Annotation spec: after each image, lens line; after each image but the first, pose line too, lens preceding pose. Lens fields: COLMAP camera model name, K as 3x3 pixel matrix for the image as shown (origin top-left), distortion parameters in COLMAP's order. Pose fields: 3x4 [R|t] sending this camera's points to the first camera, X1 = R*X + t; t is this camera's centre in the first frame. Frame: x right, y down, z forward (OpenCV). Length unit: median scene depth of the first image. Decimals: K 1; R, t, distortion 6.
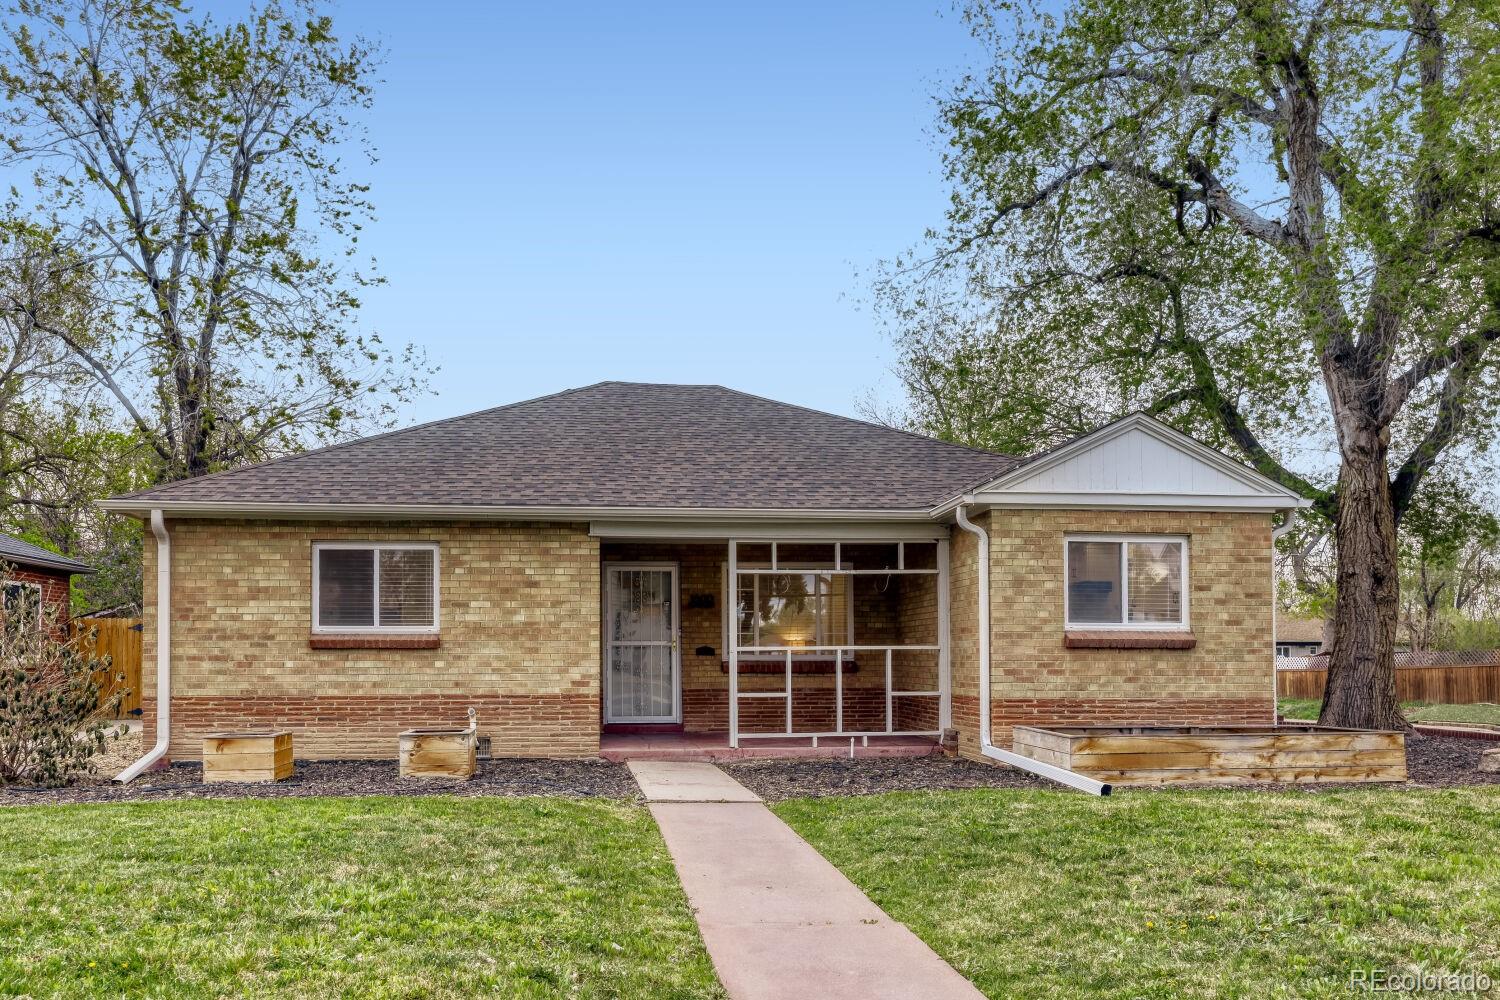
lens RADIAL K [[1151.1, 0, 688.3], [0, 1151.1, 614.4], [0, 0, 1]] dist [0.006670, -0.002431]
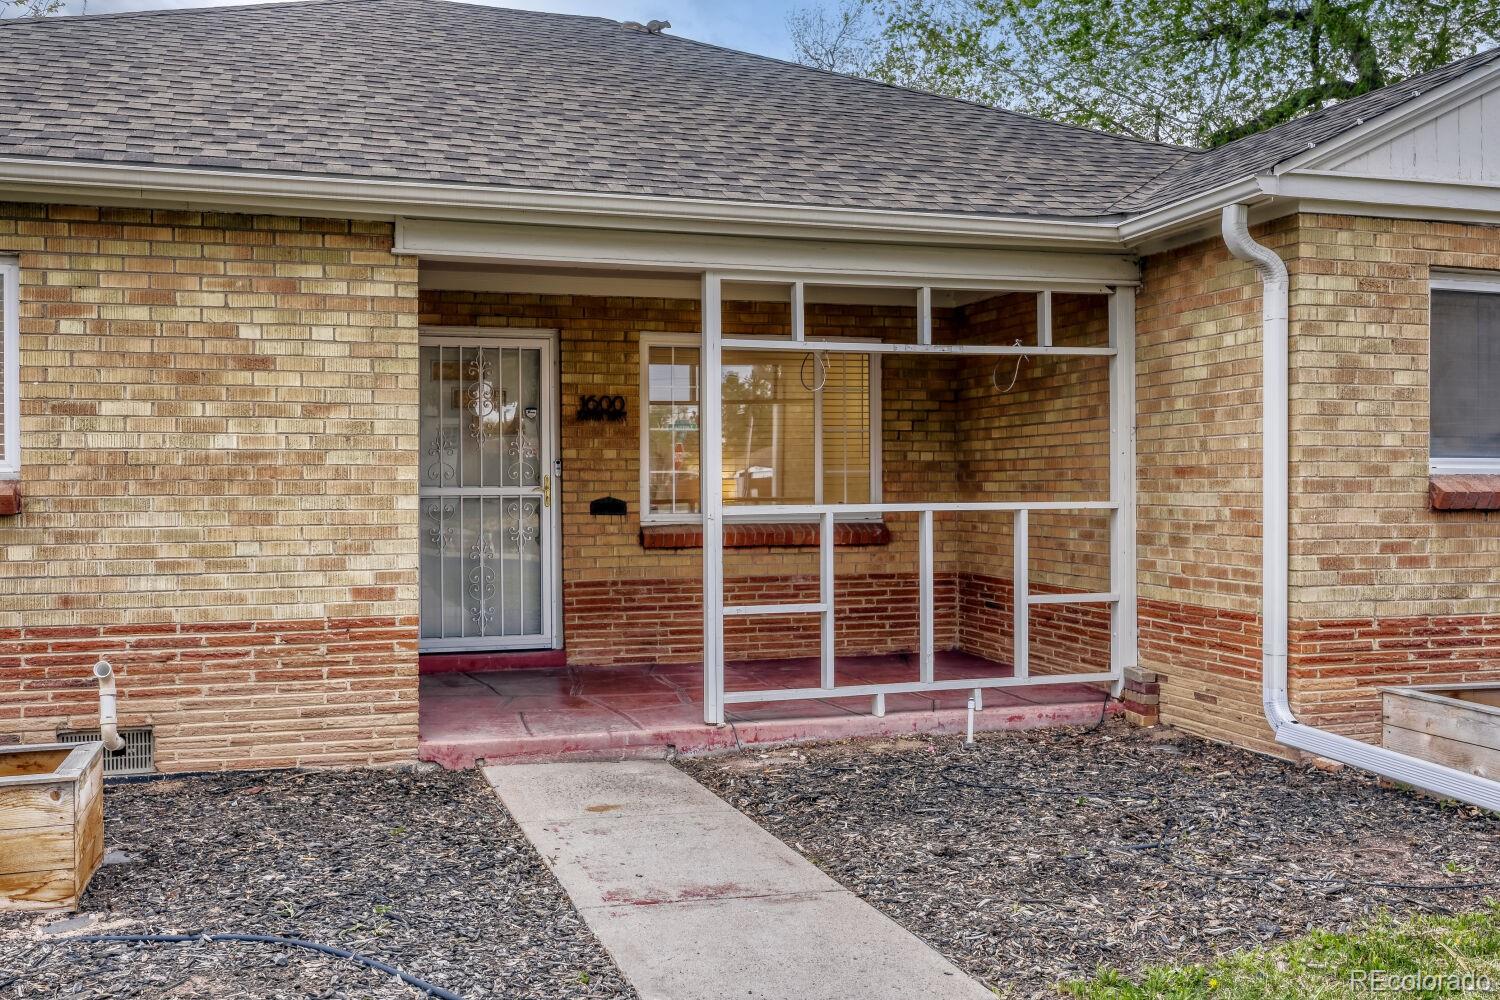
lens RADIAL K [[1411.3, 0, 743.9], [0, 1411.3, 474.6], [0, 0, 1]] dist [0.005340, -0.004816]
pose [[0.978260, -0.000220, 0.207381, -0.068186], [-0.006164, 0.999527, 0.030138, -0.001735], [-0.207290, -0.030761, 0.977796, 0.455441]]
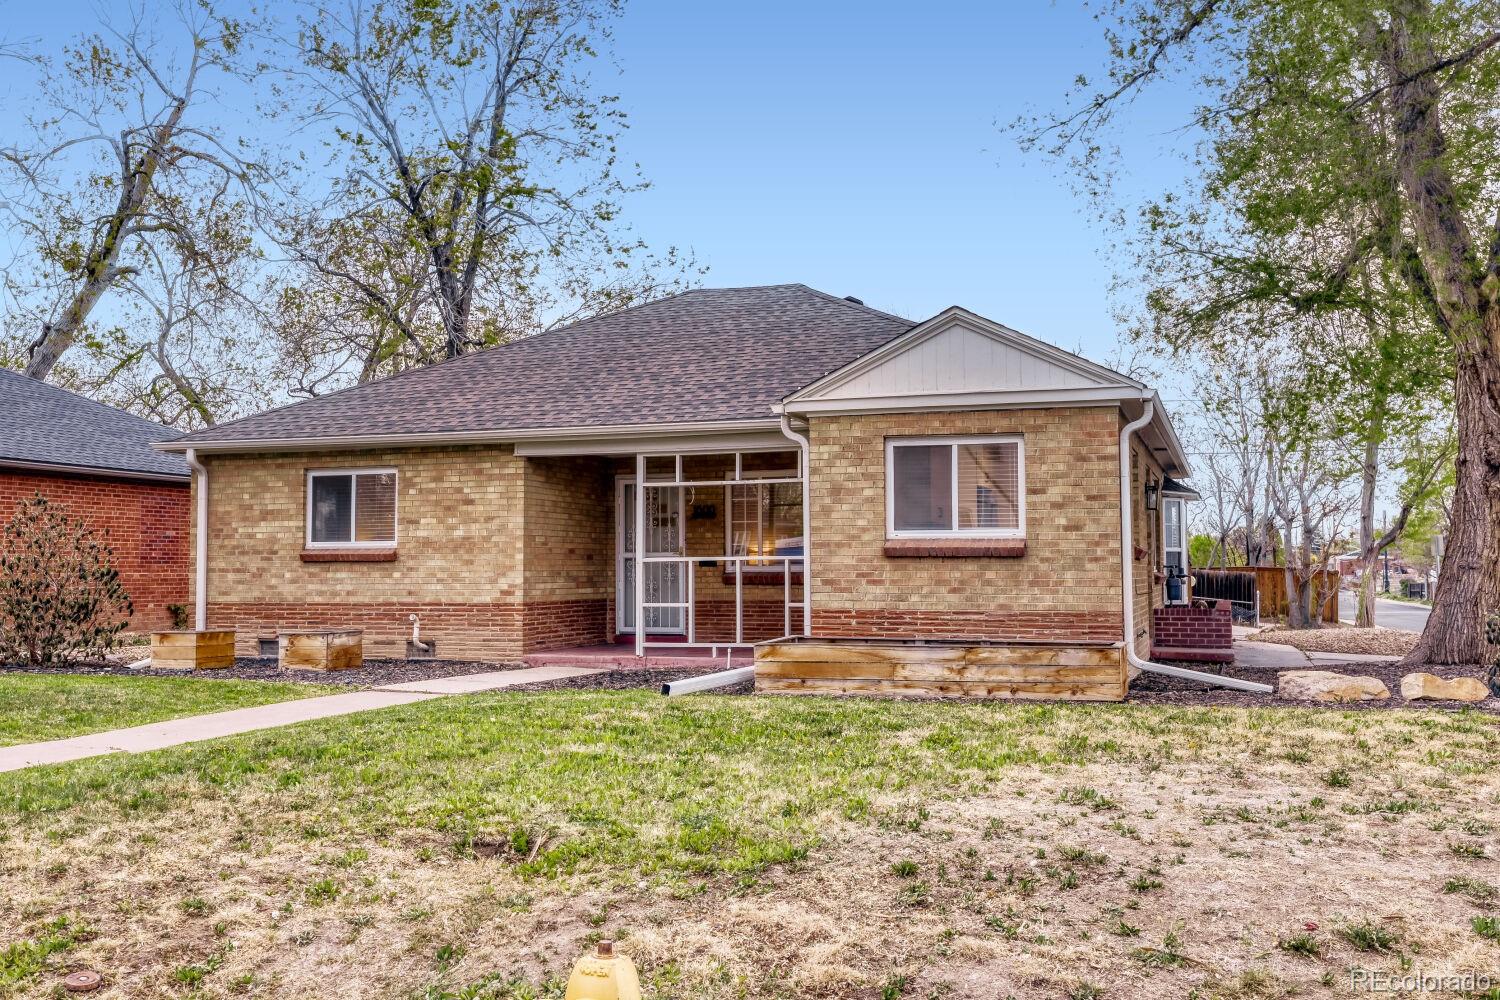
lens RADIAL K [[1411.3, 0, 743.9], [0, 1411.3, 474.6], [0, 0, 1]] dist [0.005340, -0.004816]
pose [[0.910804, -0.030577, -0.411705, 0.663356], [0.017788, 0.999234, -0.034860, -0.000752], [0.412455, 0.024427, 0.910650, -0.118255]]
